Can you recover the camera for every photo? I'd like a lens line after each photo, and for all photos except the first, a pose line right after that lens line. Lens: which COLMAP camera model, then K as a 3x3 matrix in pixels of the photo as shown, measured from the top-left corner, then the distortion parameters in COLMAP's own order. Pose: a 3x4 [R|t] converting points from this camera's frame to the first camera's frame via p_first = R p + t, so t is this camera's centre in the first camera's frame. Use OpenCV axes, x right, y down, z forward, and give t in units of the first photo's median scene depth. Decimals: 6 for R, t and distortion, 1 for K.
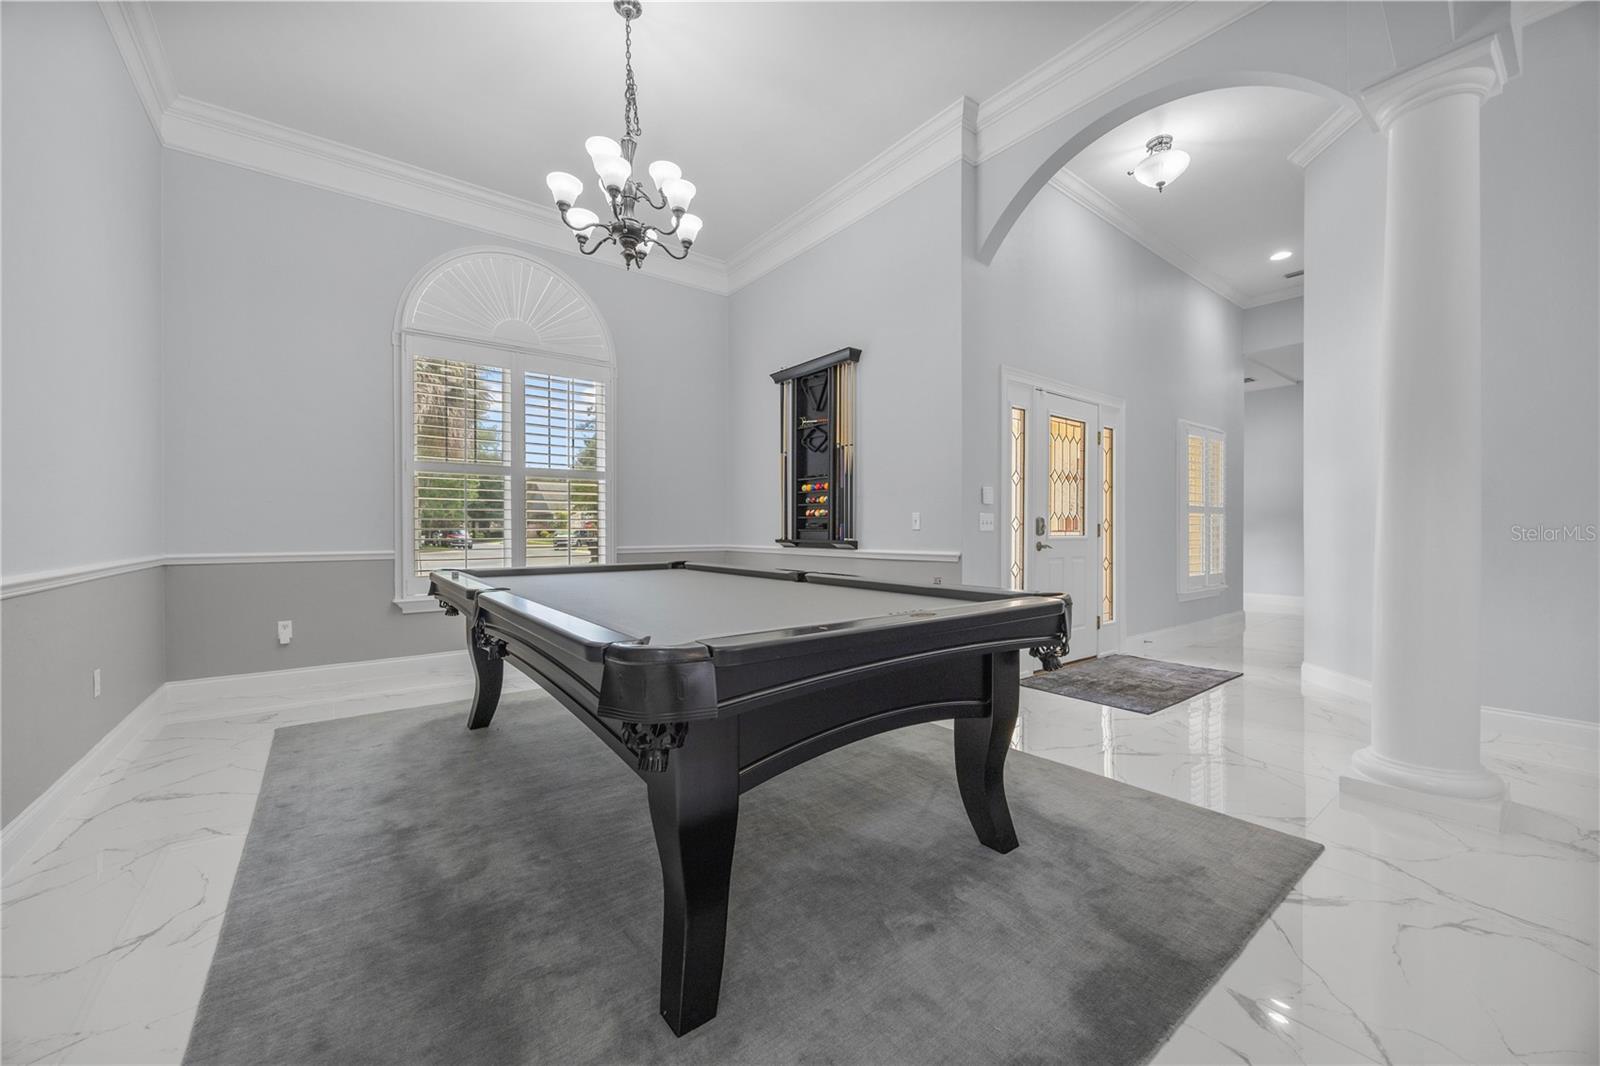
lens RADIAL K [[615.8, 0, 848.1], [0, 615.8, 532.4], [0, 0, 1]] dist [-0.000291, 0.000020]
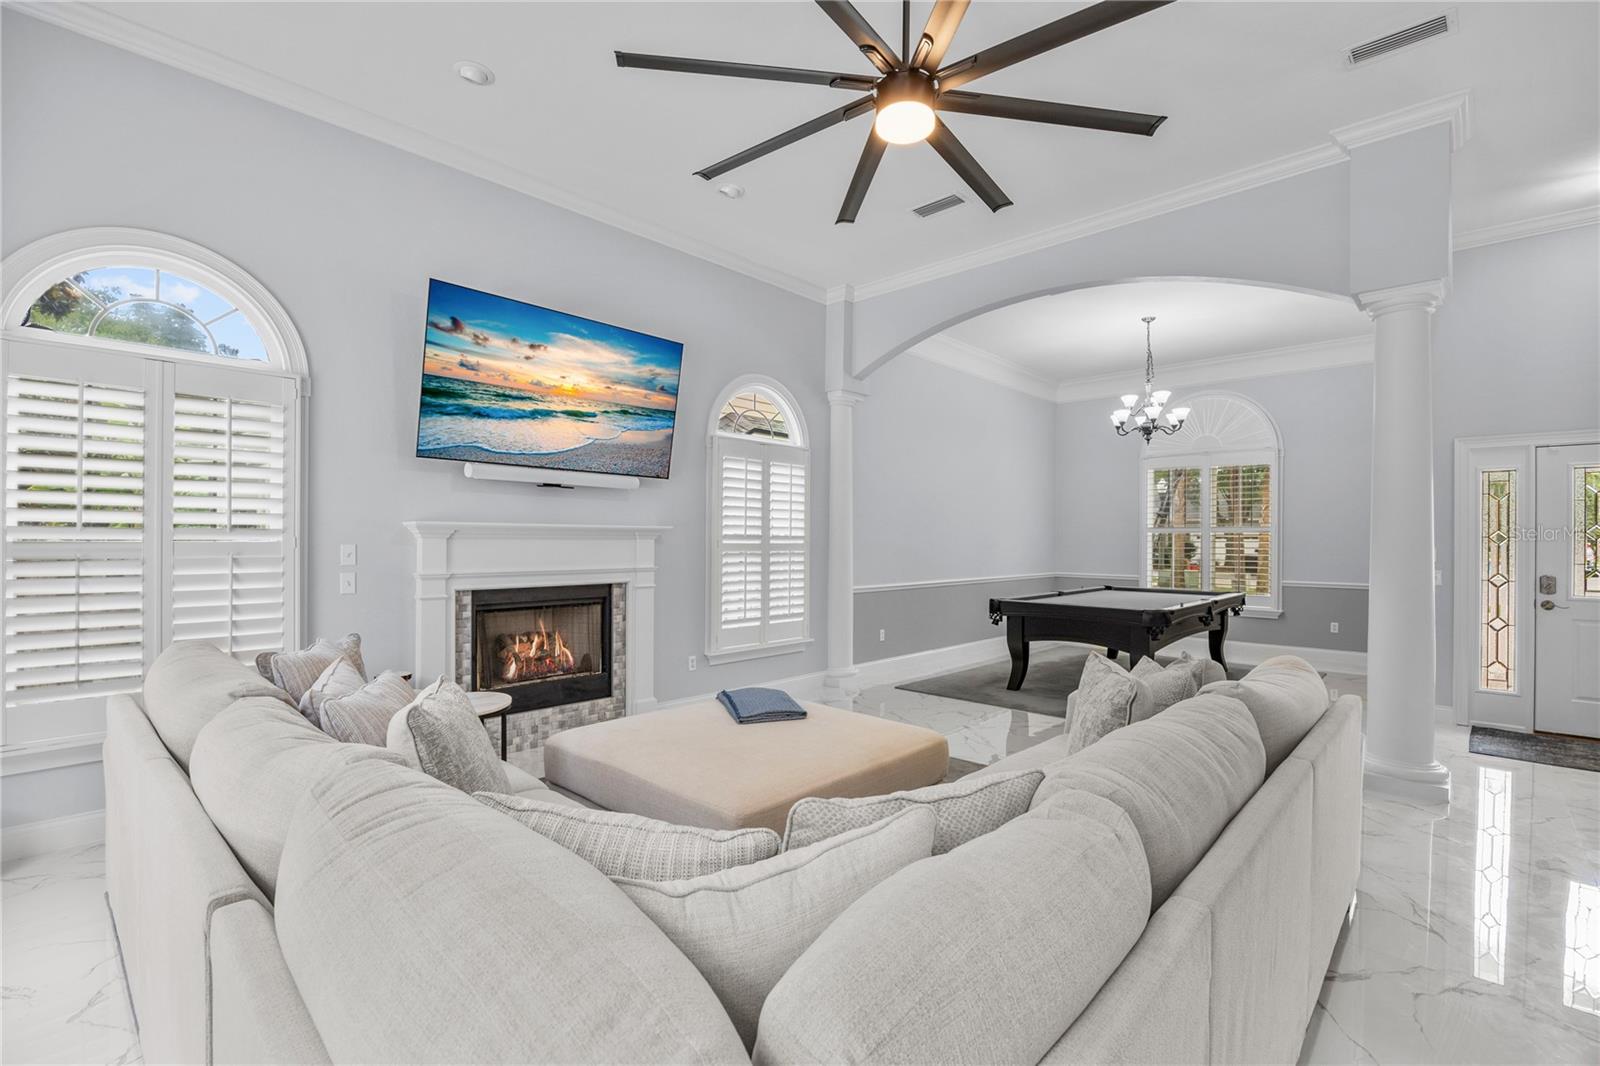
lens RADIAL K [[716.7, 0, 800.0], [0, 716.7, 533.0], [0, 0, 1]] dist [-0.043444, -0.000247]
pose [[0.133563, -0.010659, -0.990983, 1.227519], [0.001362, 0.999943, -0.010571, -0.082631], [0.991039, 0.000062, 0.133570, -0.319910]]
